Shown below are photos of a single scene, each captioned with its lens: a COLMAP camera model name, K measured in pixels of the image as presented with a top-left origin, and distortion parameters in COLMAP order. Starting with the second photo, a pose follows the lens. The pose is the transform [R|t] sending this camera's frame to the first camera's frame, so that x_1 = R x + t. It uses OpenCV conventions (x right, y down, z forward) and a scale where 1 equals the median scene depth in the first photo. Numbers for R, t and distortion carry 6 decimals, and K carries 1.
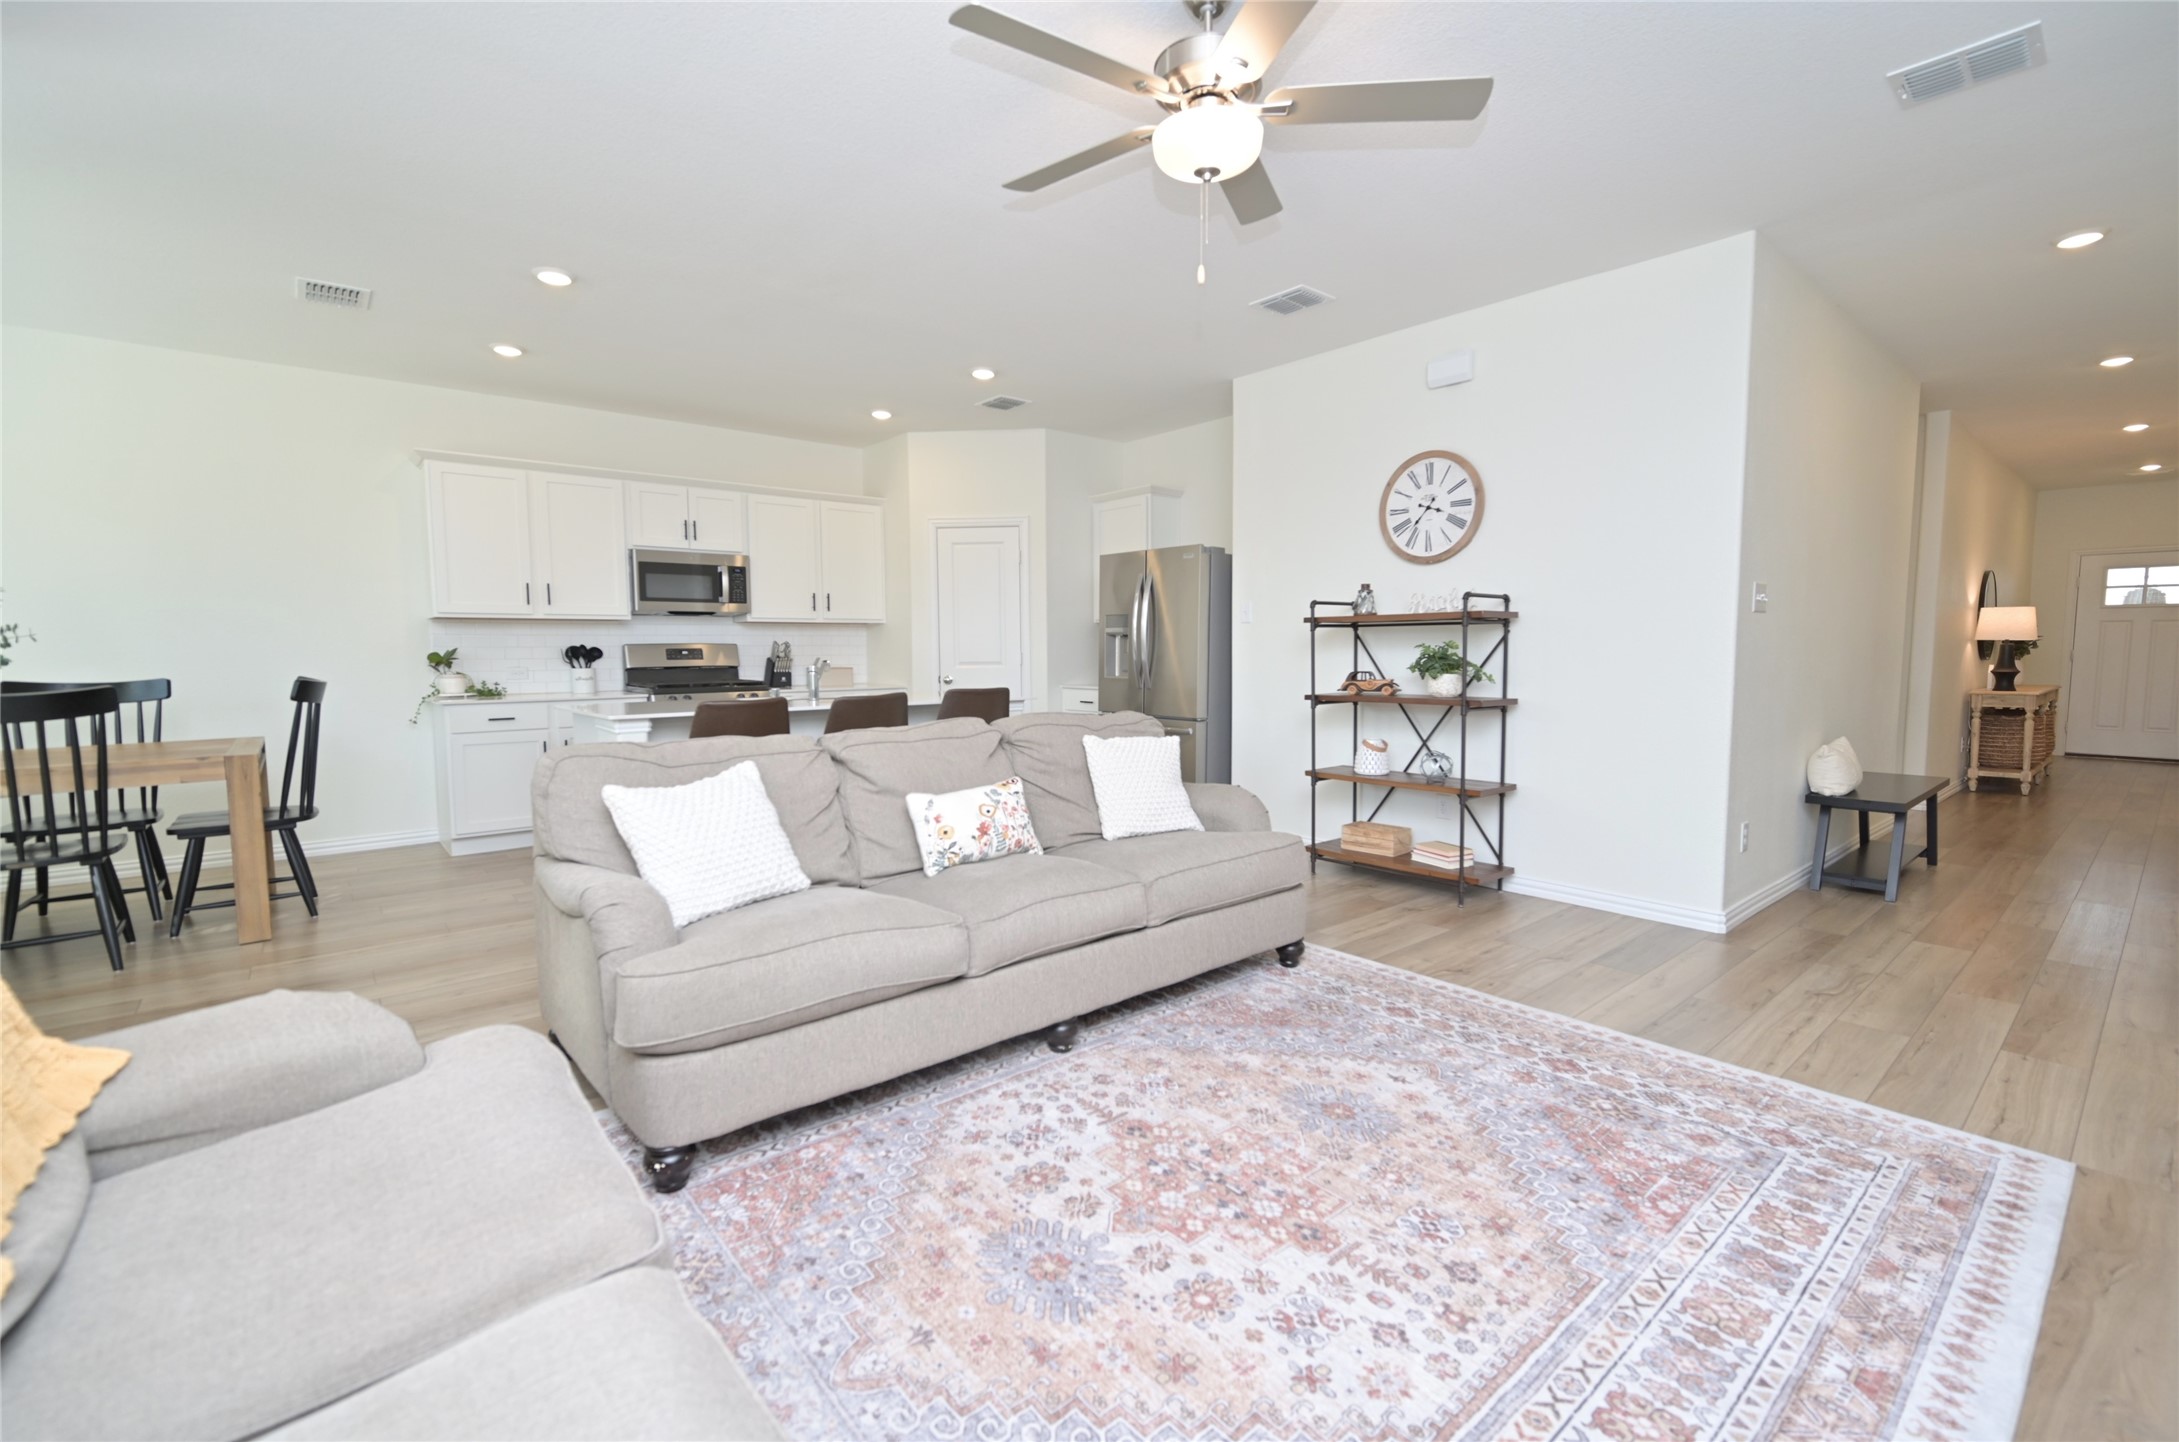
lens RADIAL K [[937.5, 0, 1083.1], [0, 937.5, 723.1], [0, 0, 1]] dist [-0.003324, 0.000041]
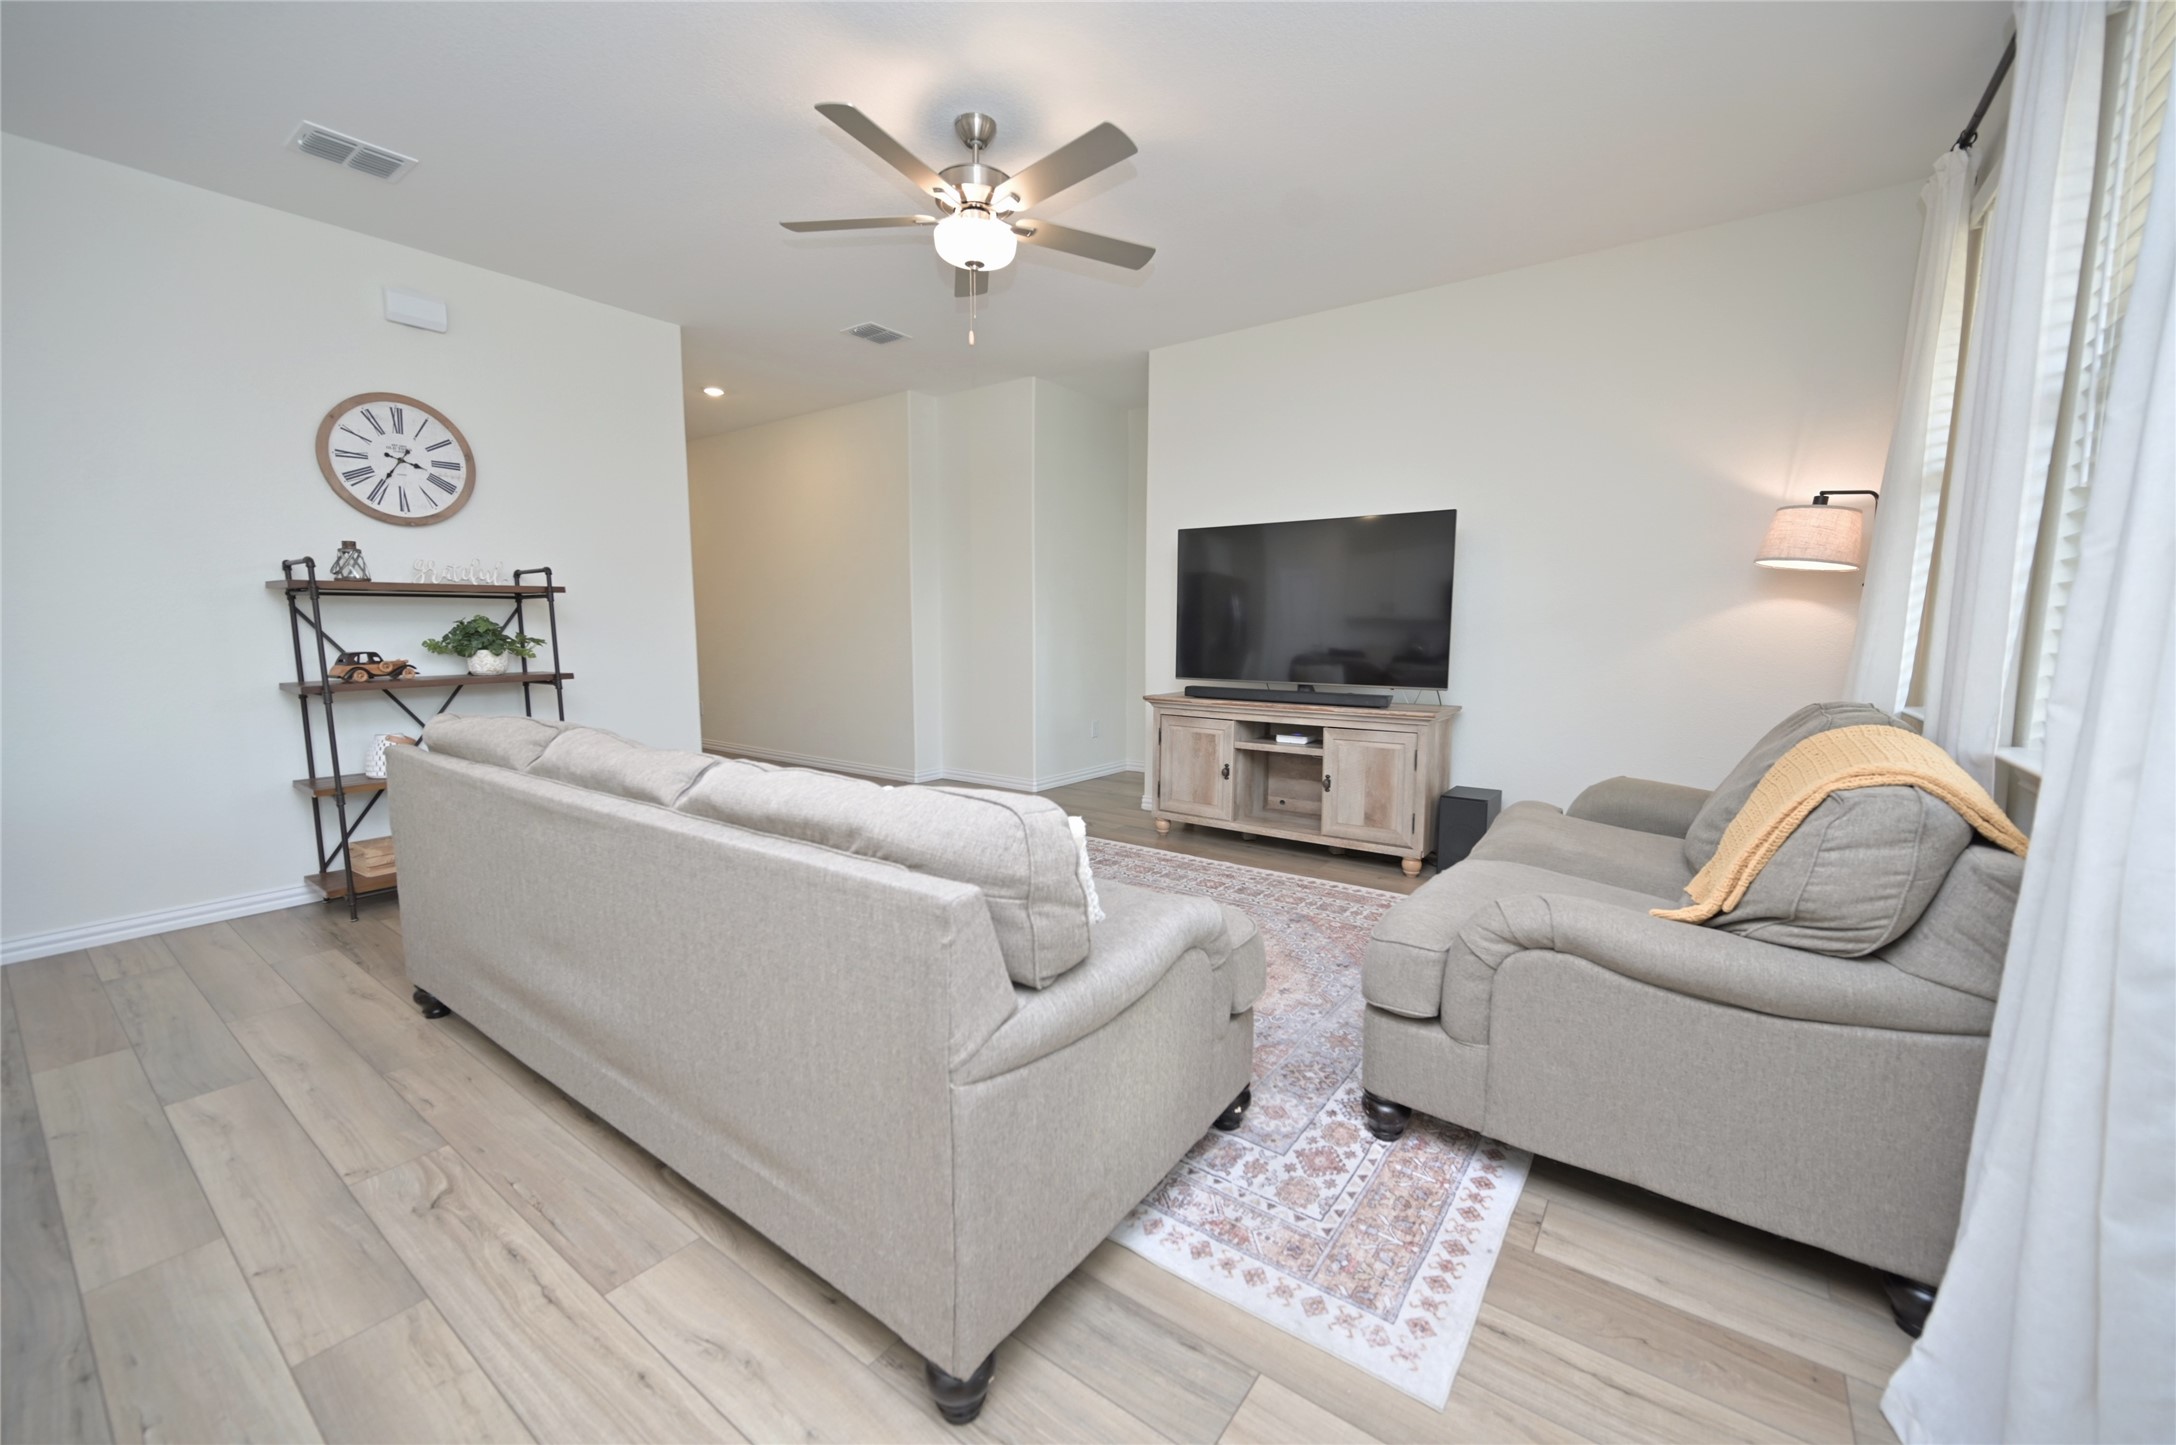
lens RADIAL K [[855.8, 0, 1090.5], [0, 855.8, 727.1], [0, 0, 1]] dist [-0.002596, -0.000044]
pose [[-0.232287, -0.111489, 0.966236, -0.462545], [0.079895, 0.987865, 0.133192, -0.032522], [-0.969360, 0.108136, -0.220560, 0.470565]]
